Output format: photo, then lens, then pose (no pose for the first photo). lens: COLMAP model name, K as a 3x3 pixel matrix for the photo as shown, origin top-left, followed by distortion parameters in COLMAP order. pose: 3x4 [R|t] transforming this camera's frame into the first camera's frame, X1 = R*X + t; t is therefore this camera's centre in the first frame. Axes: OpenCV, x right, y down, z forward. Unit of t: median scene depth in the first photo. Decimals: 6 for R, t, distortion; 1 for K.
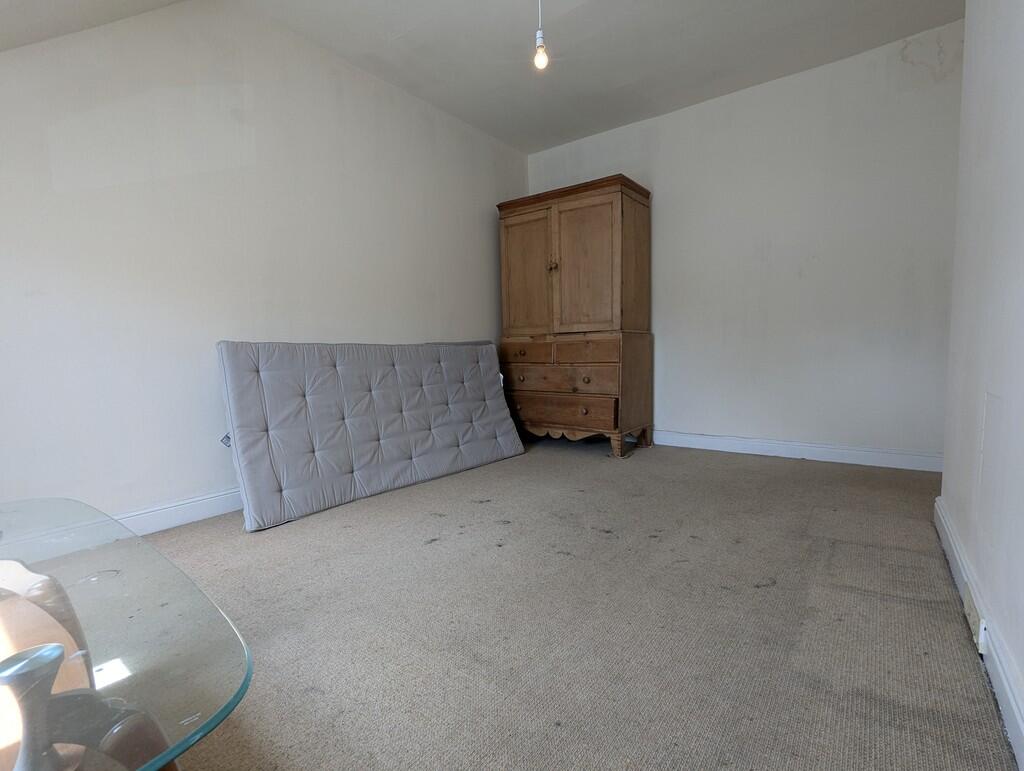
lens RADIAL K [[487.9, 0, 510.6], [0, 487.9, 388.4], [0, 0, 1]] dist [0.001702, 0.000395]
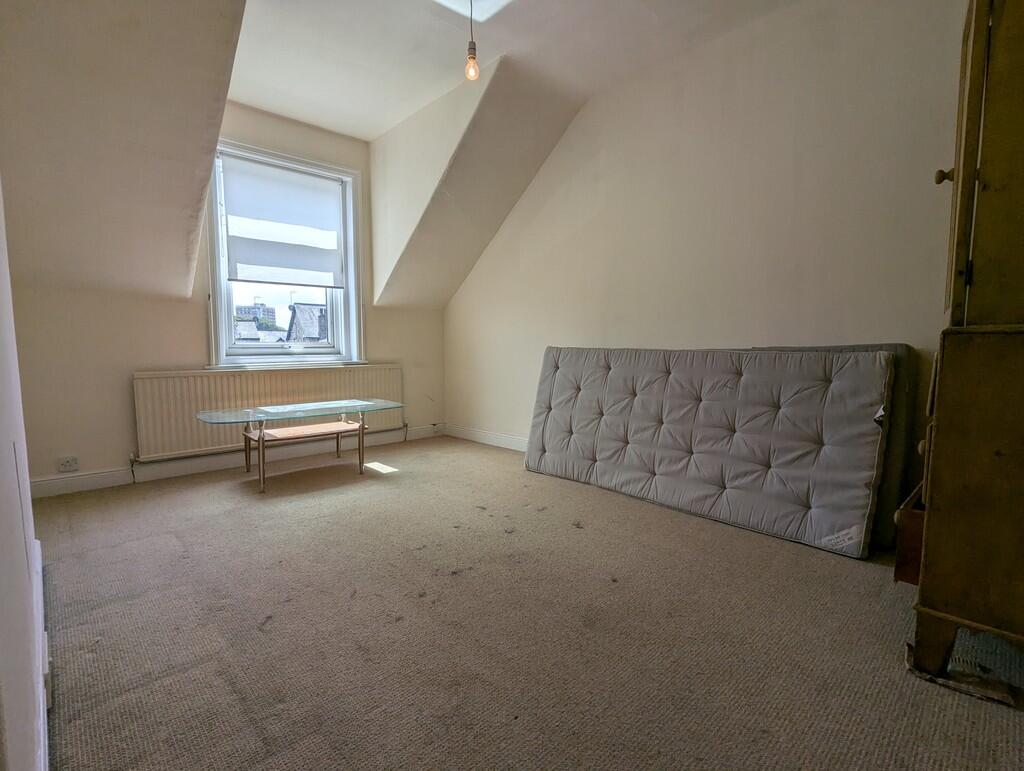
lens RADIAL K [[487.9, 0, 510.8], [0, 487.9, 384.8], [0, 0, 1]] dist [0.001702, 0.000395]
pose [[-0.158754, 0.102490, -0.981984, 0.765455], [-0.070053, 0.990921, 0.114749, -0.115917], [0.984830, 0.087008, -0.150133, 0.902374]]
